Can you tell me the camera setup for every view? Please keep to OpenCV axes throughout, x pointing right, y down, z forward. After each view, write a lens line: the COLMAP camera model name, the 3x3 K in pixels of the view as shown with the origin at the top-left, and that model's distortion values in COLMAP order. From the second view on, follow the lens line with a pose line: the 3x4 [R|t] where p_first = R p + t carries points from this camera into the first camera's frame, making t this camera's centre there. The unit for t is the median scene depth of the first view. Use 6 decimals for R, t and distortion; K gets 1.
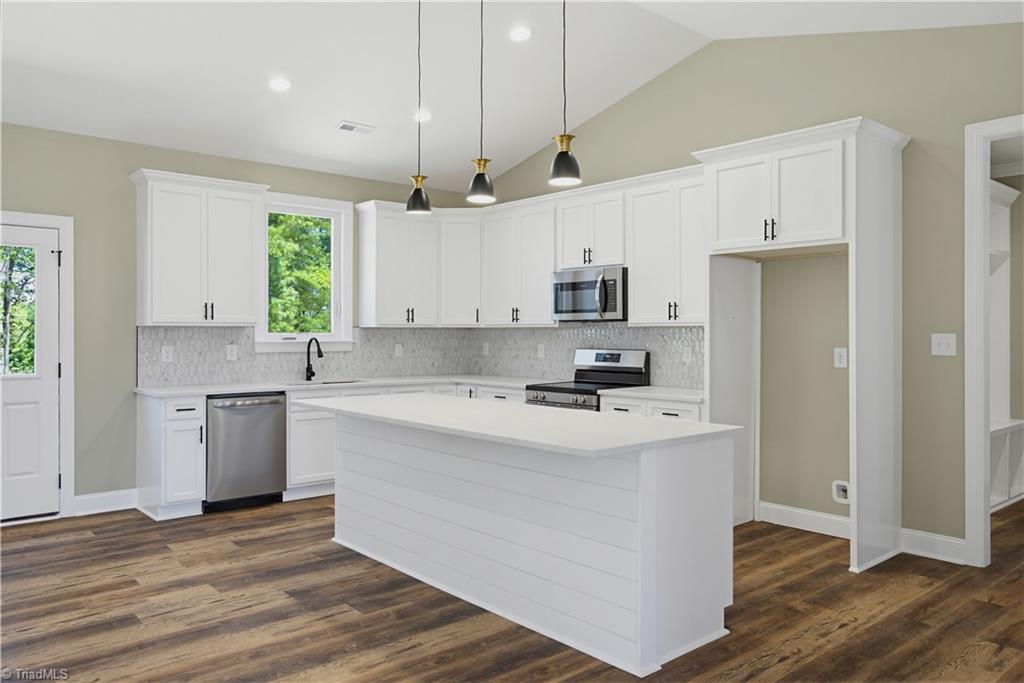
lens RADIAL K [[743.0, 0, 510.2], [0, 743.0, 342.0], [0, 0, 1]] dist [-0.028904, 0.021004]
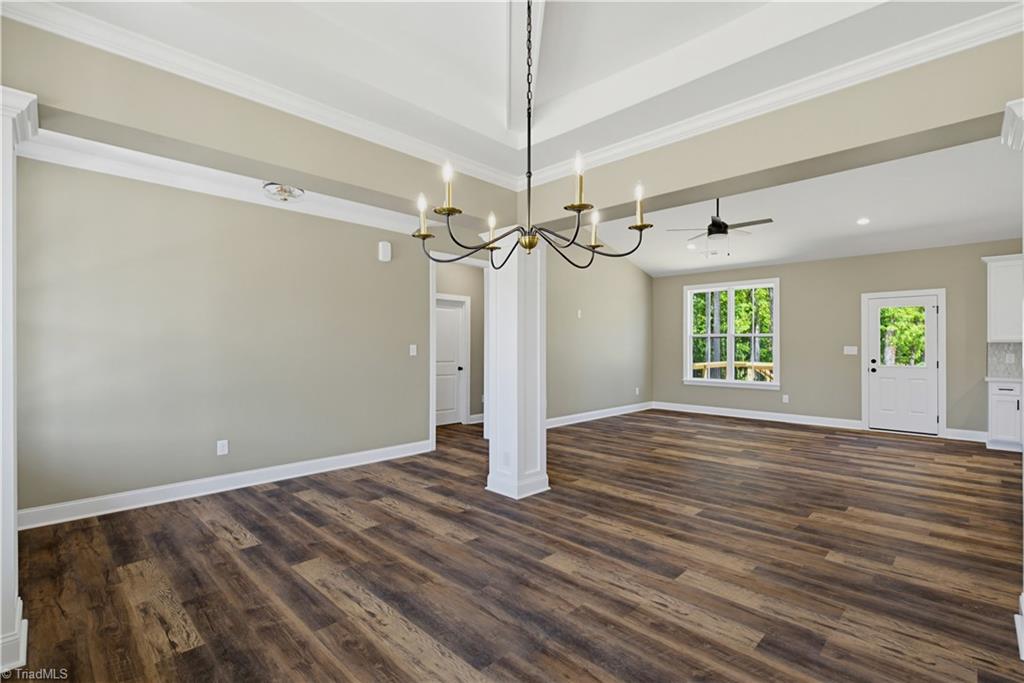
lens RADIAL K [[466.5, 0, 518.4], [0, 466.5, 348.5], [0, 0, 1]] dist [0.002636, -0.000371]
pose [[0.080664, 0.003414, -0.996735, 0.565204], [-0.011126, 0.999935, 0.002525, 0.003825], [0.996679, 0.010886, 0.080697, -0.251477]]
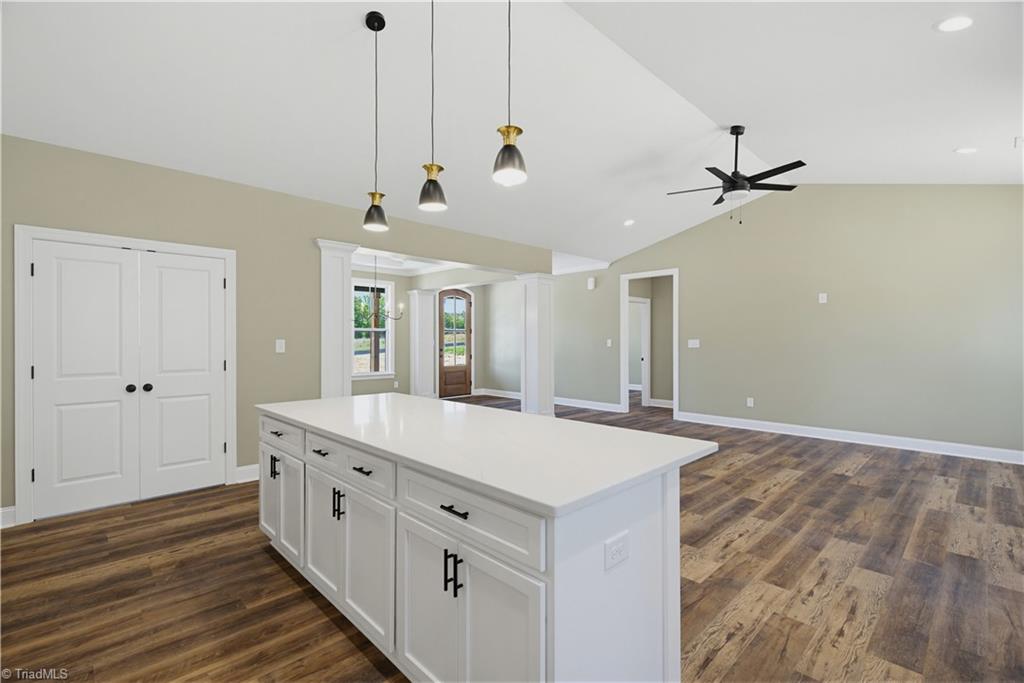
lens RADIAL K [[466.5, 0, 510.0], [0, 466.5, 336.7], [0, 0, 1]] dist [0.002636, -0.000371]
pose [[-0.998161, -0.001518, -0.060596, -0.074819], [-0.001766, 0.999990, 0.004036, -0.013456], [0.060590, 0.004136, -0.998154, 1.181885]]
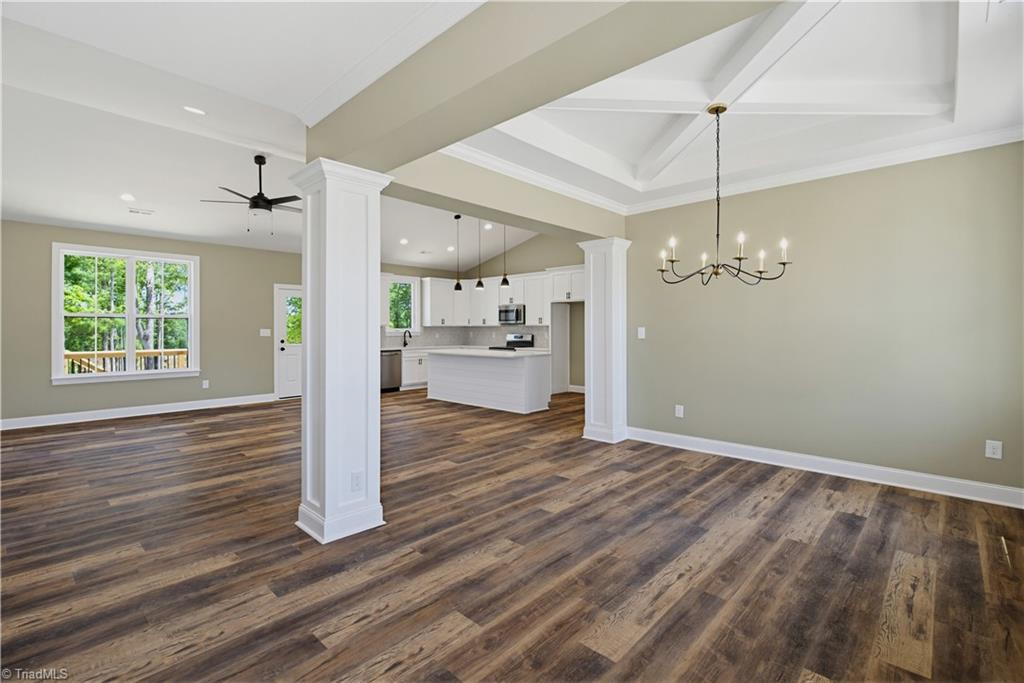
lens RADIAL K [[466.5, 0, 502.5], [0, 466.5, 332.5], [0, 0, 1]] dist [0.002636, -0.000371]
pose [[0.996325, -0.004078, 0.085560, -0.084141], [0.004278, 0.999989, -0.002156, 0.007913], [-0.085550, 0.002514, 0.996331, -0.794568]]
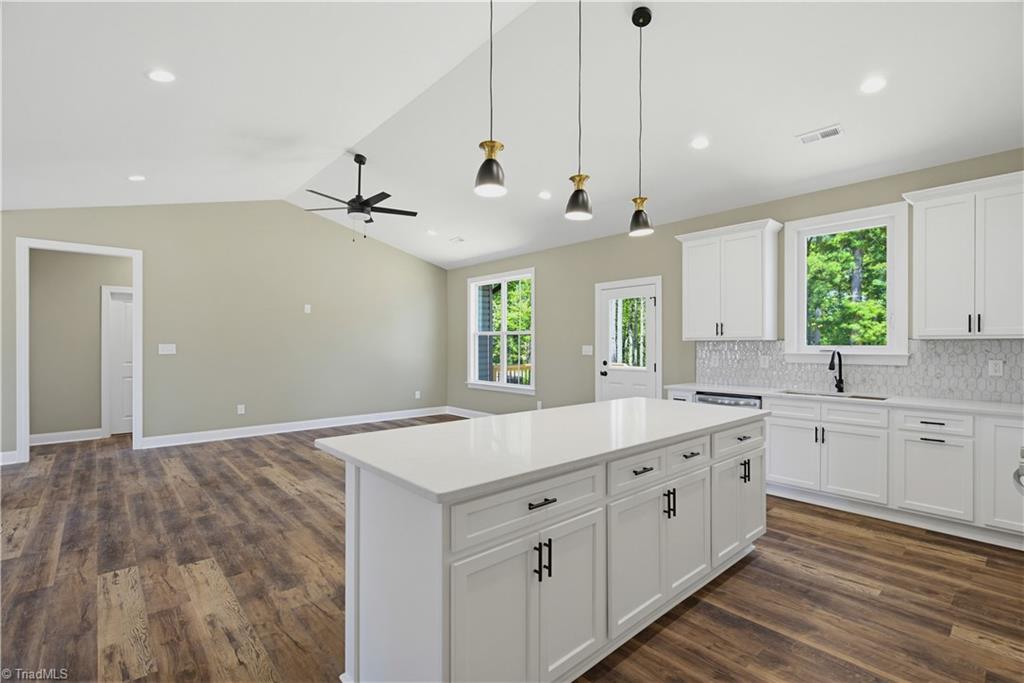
lens RADIAL K [[466.5, 0, 515.5], [0, 466.5, 345.1], [0, 0, 1]] dist [0.002636, -0.000371]
pose [[0.017247, -0.000909, -0.999851, 0.441520], [-0.012962, 0.999915, -0.001133, -0.007782], [0.999767, 0.012980, 0.017234, 0.648381]]
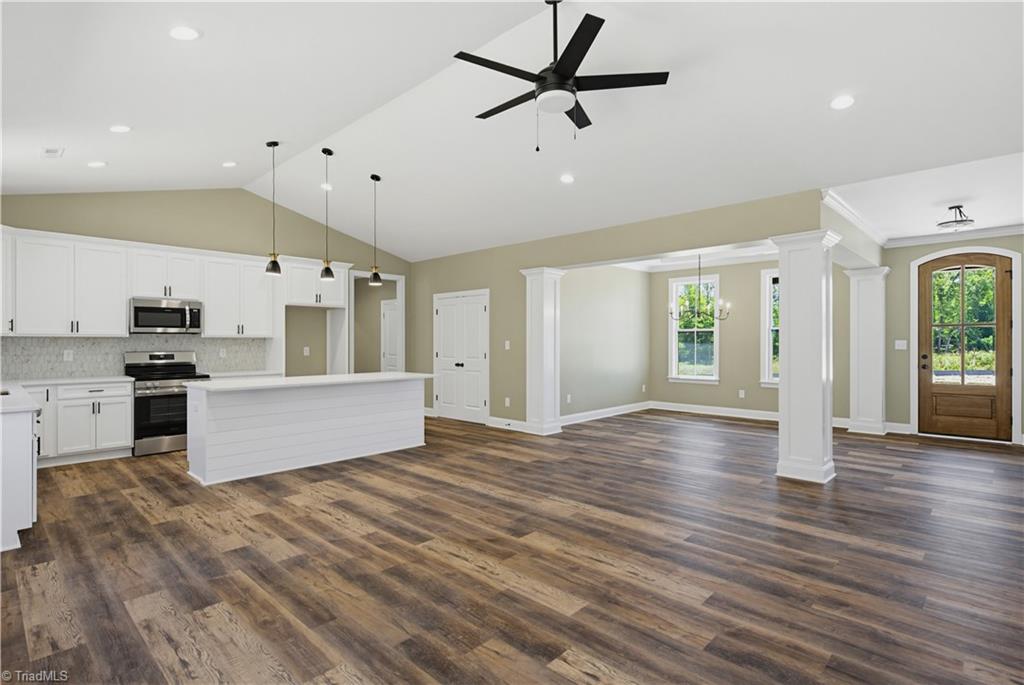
lens RADIAL K [[511.6, 0, 504.6], [0, 511.6, 343.4], [0, 0, 1]] dist [0.006131, -0.003690]
pose [[-0.085620, -0.004537, 0.996318, -1.124167], [0.012073, 0.999911, 0.005591, -0.005074], [-0.996255, 0.012507, -0.085557, 0.441851]]
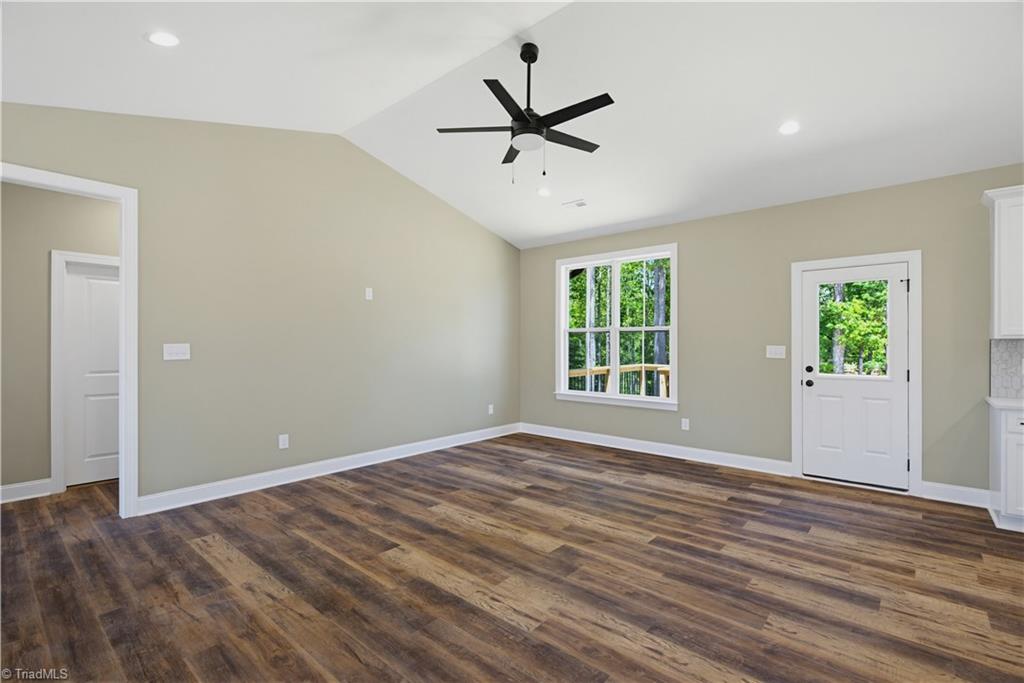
lens RADIAL K [[466.5, 0, 516.6], [0, 466.5, 344.3], [0, 0, 1]] dist [0.002636, -0.000371]
pose [[0.146422, -0.002294, -0.989220, 0.067916], [-0.012317, 0.999916, -0.004142, -0.002692], [0.989146, 0.012791, 0.146381, 0.227315]]
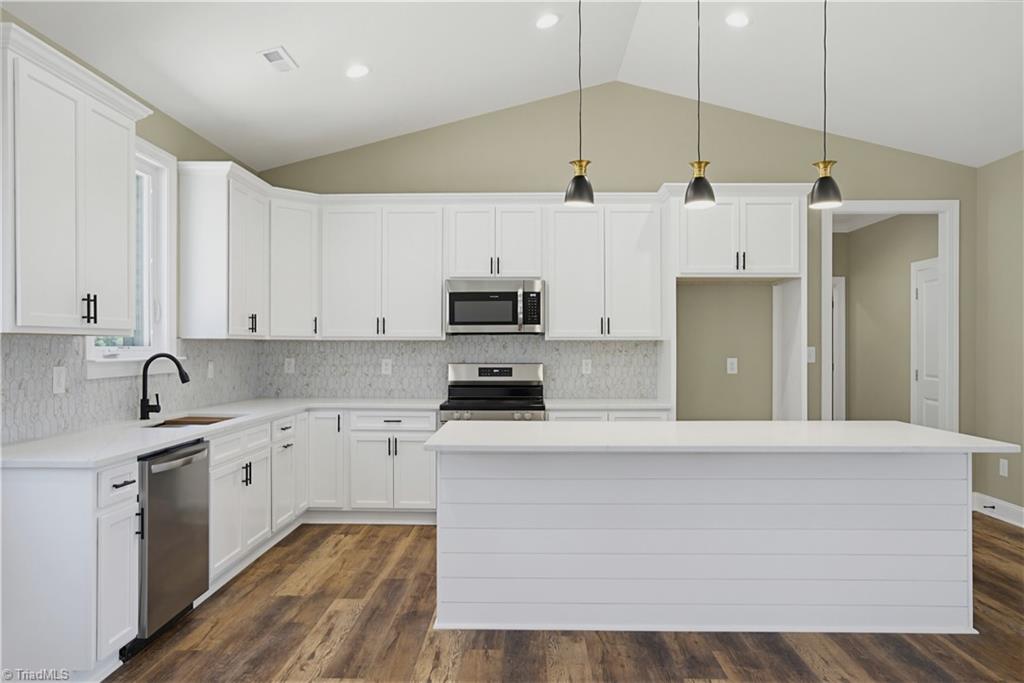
lens RADIAL K [[712.6, 0, 504.4], [0, 712.6, 350.9], [0, 0, 1]] dist [-0.015492, 0.021111]
pose [[0.674900, -0.004923, 0.737893, -0.628494], [0.008436, 0.999964, -0.001045, -0.005999], [-0.737861, 0.006930, 0.674917, 0.413357]]
